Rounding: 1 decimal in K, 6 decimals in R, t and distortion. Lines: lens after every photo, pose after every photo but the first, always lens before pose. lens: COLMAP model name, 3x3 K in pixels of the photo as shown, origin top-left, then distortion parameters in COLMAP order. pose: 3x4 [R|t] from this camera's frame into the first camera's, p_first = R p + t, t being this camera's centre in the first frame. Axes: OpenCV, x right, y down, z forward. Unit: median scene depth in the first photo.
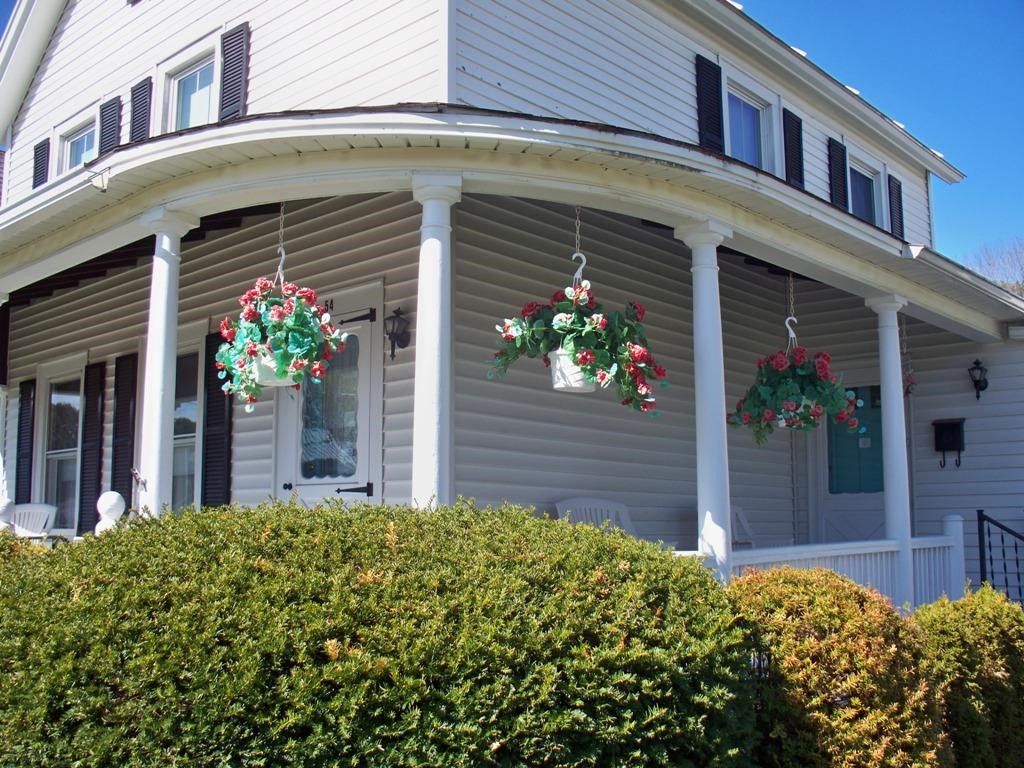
lens RADIAL K [[1071.6, 0, 512.0], [0, 1071.6, 384.0], [0, 0, 1]] dist [-0.206691, 0.254798]
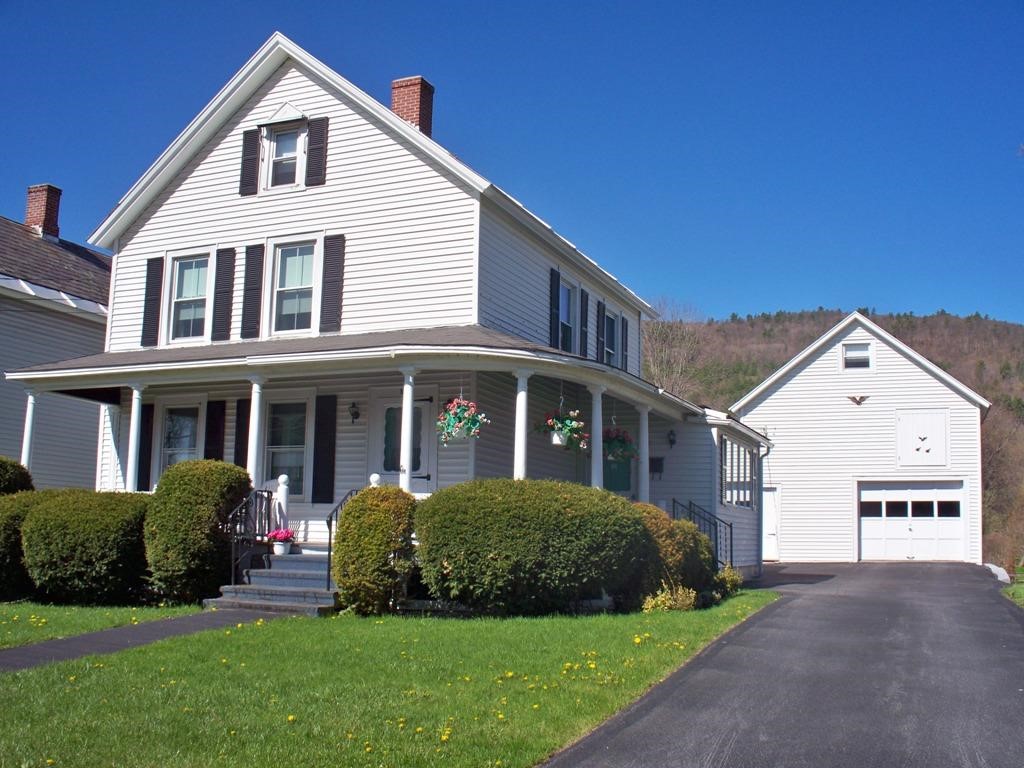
lens RADIAL K [[1071.6, 0, 512.0], [0, 1071.6, 384.0], [0, 0, 1]] dist [-0.206691, 0.254798]
pose [[0.943708, 0.069239, 0.323451, -0.581299], [-0.066303, 0.997597, -0.020100, -0.052488], [-0.324065, -0.002477, 0.946032, -0.973568]]
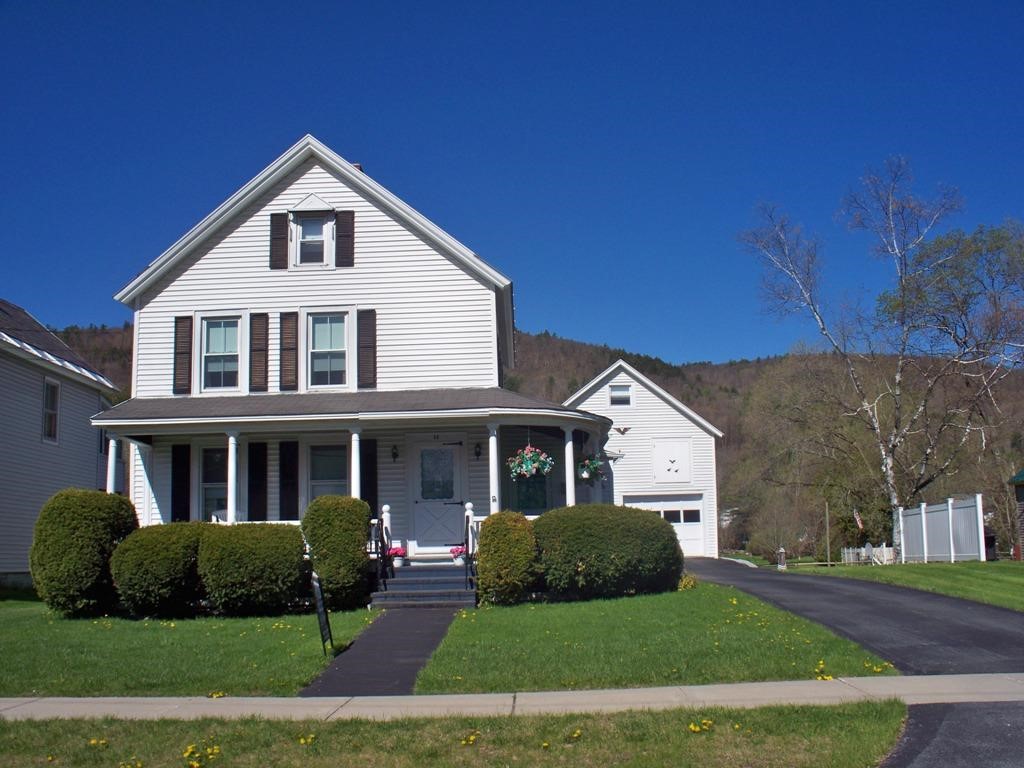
lens RADIAL K [[1071.6, 0, 512.0], [0, 1071.6, 384.0], [0, 0, 1]] dist [-0.206691, 0.254798]
pose [[0.746337, 0.086561, 0.659915, -1.638511], [-0.065915, 0.996245, -0.056129, -0.059564], [-0.662296, -0.001607, 0.749241, -1.062393]]
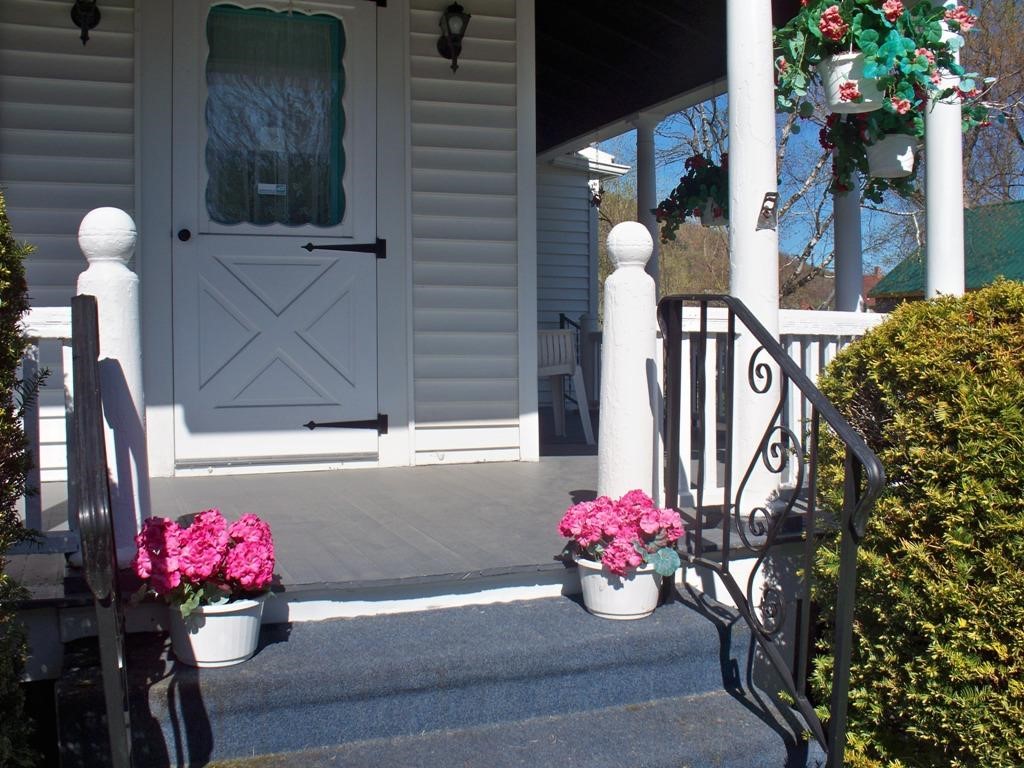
lens RADIAL K [[1071.6, 0, 512.0], [0, 1071.6, 384.0], [0, 0, 1]] dist [-0.206691, 0.254798]
pose [[0.435834, -0.034171, 0.899378, -0.590146], [-0.117895, 0.988501, 0.094688, 0.090424], [-0.892272, -0.147301, 0.426794, 0.503658]]
